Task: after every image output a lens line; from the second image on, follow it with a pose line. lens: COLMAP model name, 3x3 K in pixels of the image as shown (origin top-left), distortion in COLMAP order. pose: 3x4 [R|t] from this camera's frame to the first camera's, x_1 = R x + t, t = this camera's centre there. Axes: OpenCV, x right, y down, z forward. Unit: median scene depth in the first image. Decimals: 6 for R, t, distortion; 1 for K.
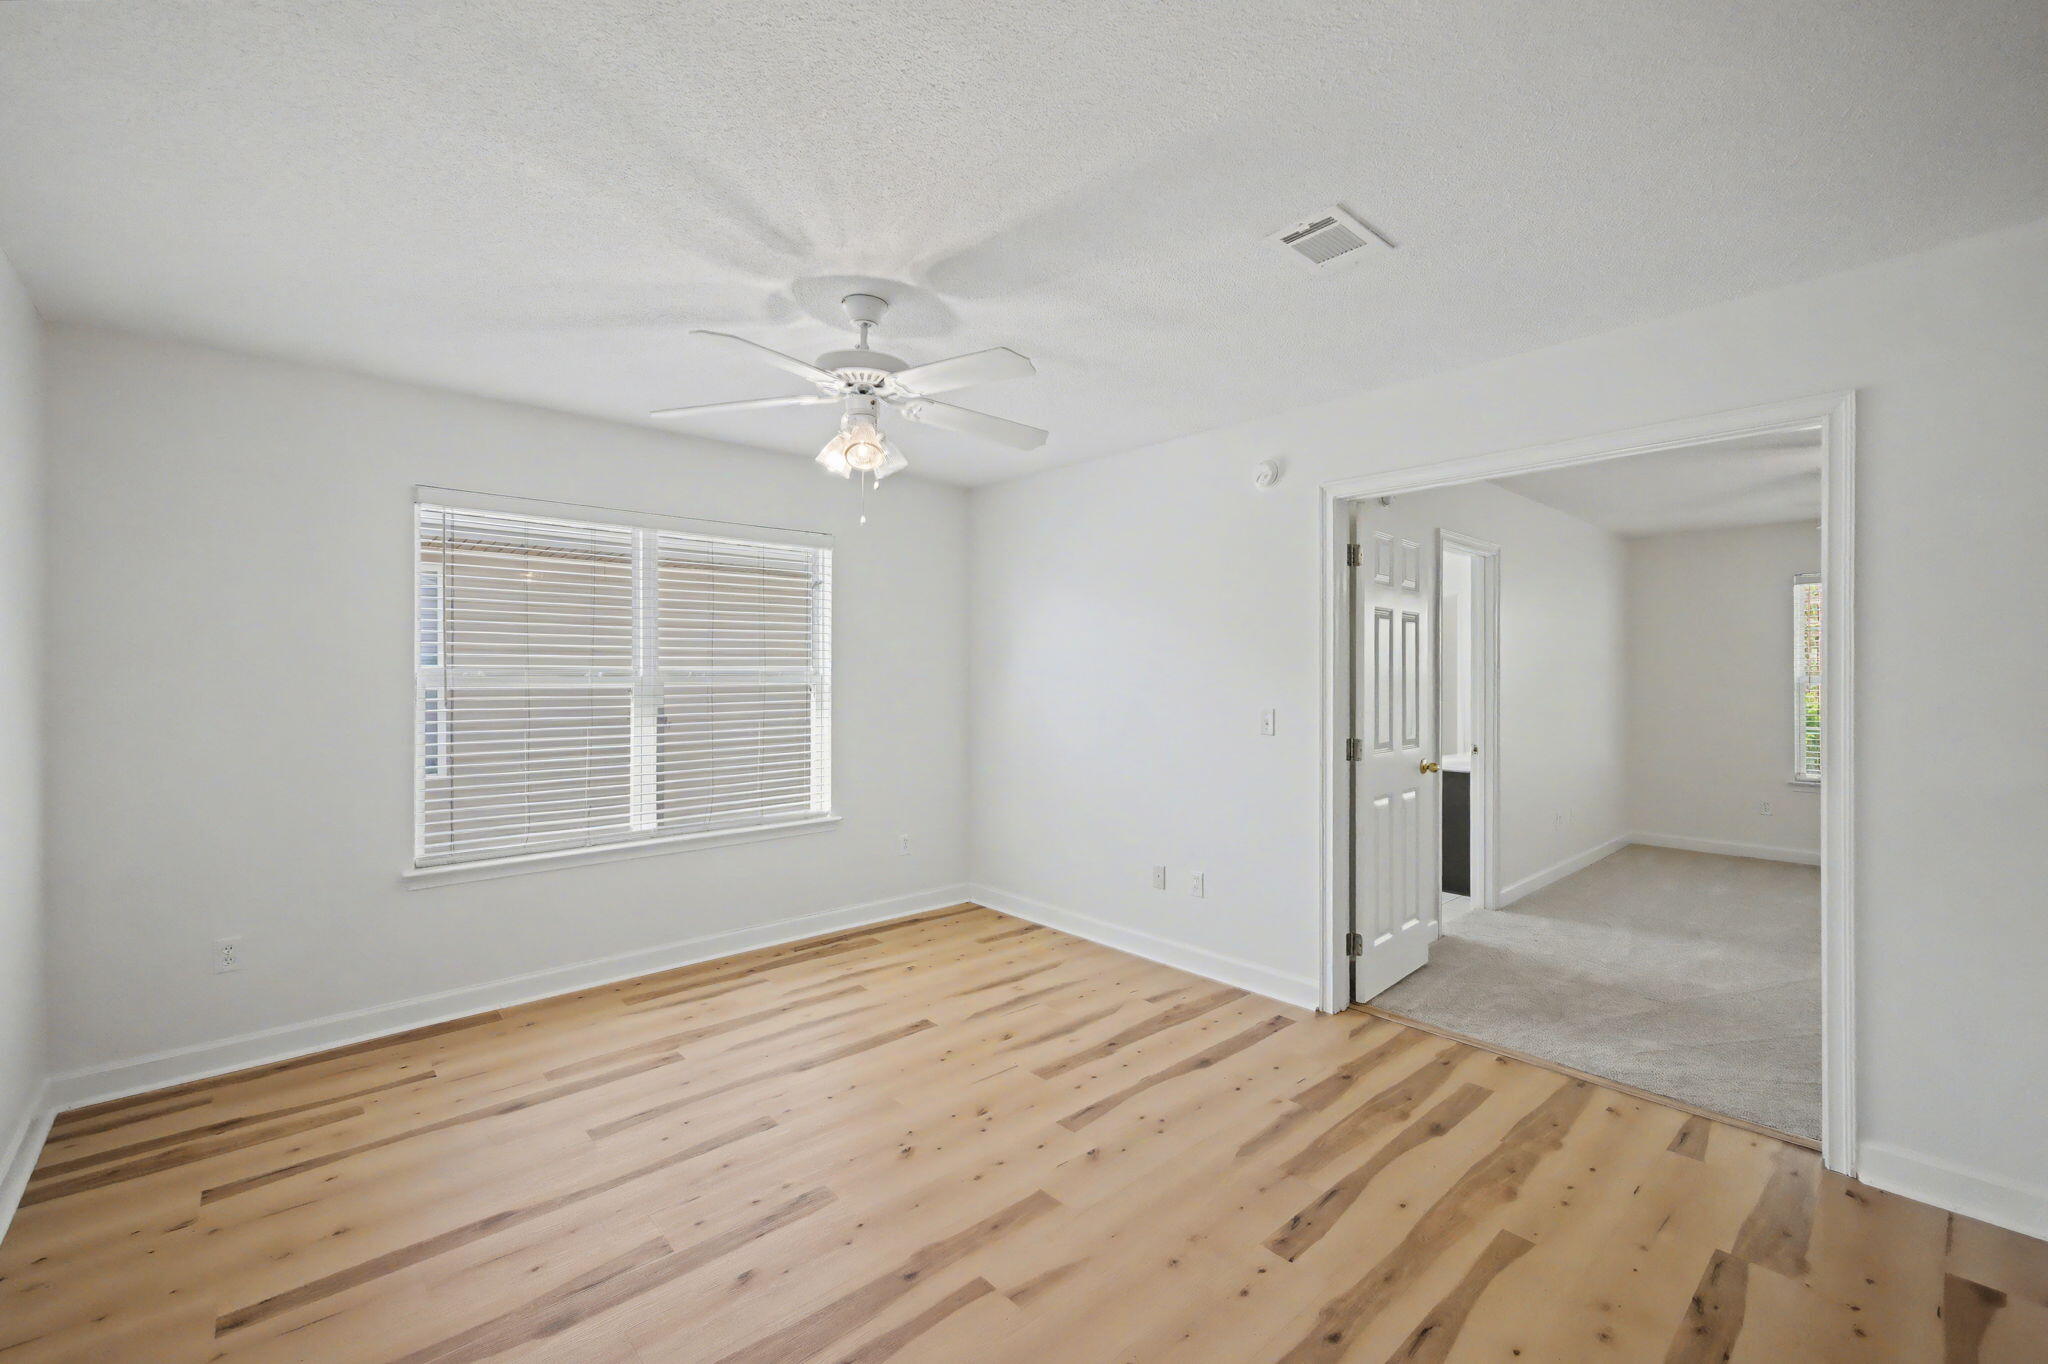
lens RADIAL K [[843.6, 0, 1028.4], [0, 843.6, 676.1], [0, 0, 1]] dist [-0.001756, -0.000286]
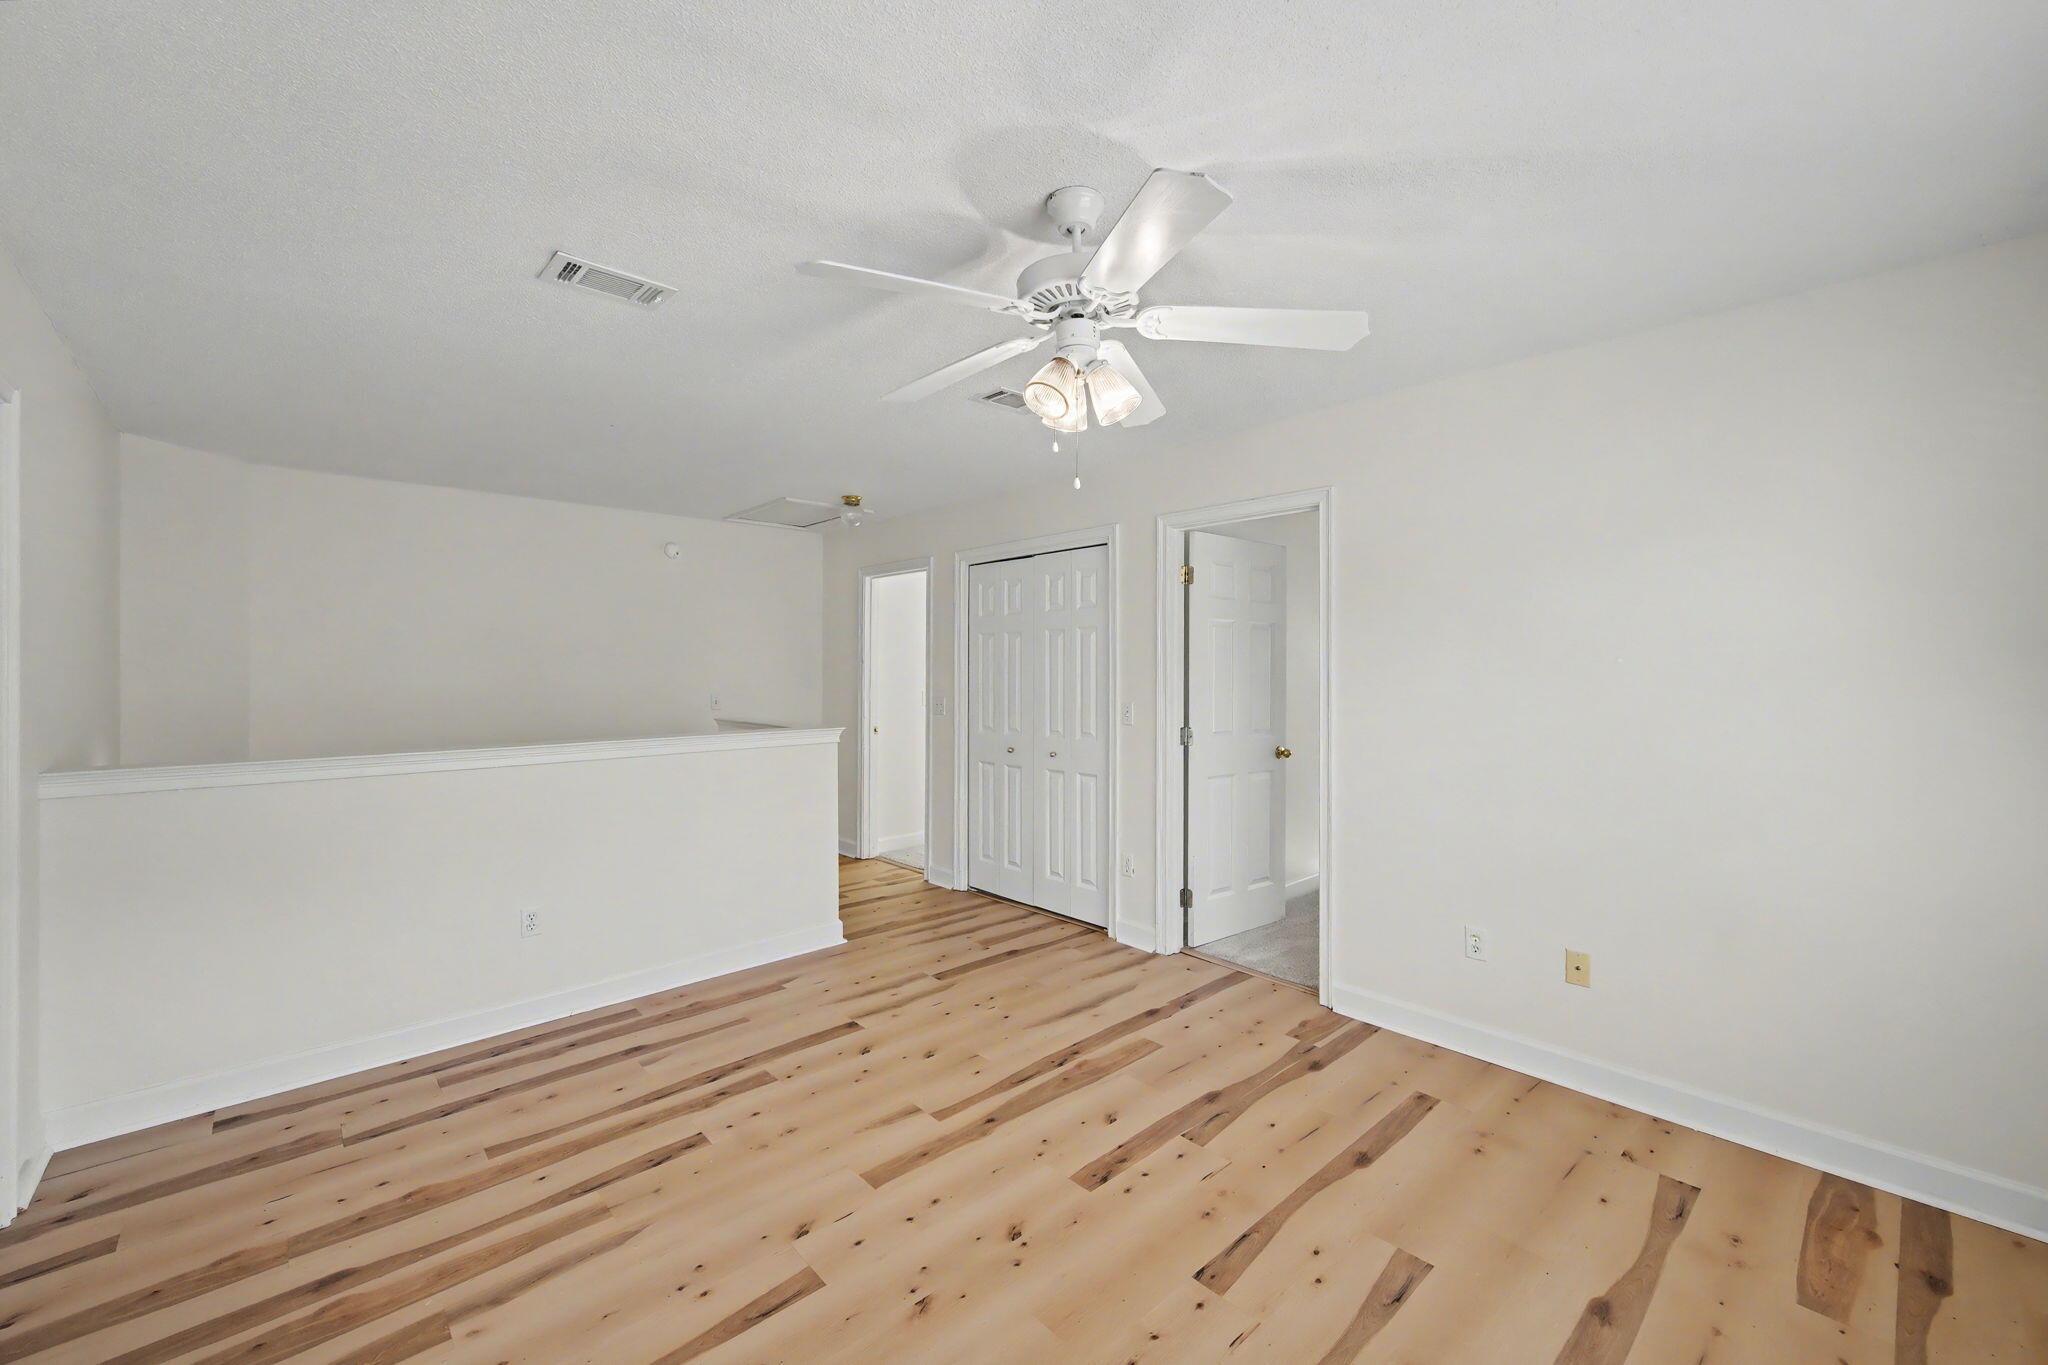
lens RADIAL K [[843.6, 0, 1028.4], [0, 843.6, 676.6], [0, 0, 1]] dist [-0.001756, -0.000286]
pose [[-0.999979, 0.002526, -0.005940, -0.160316], [0.002498, 0.999985, 0.004781, -0.014446], [0.005952, 0.004766, -0.999971, 1.944172]]
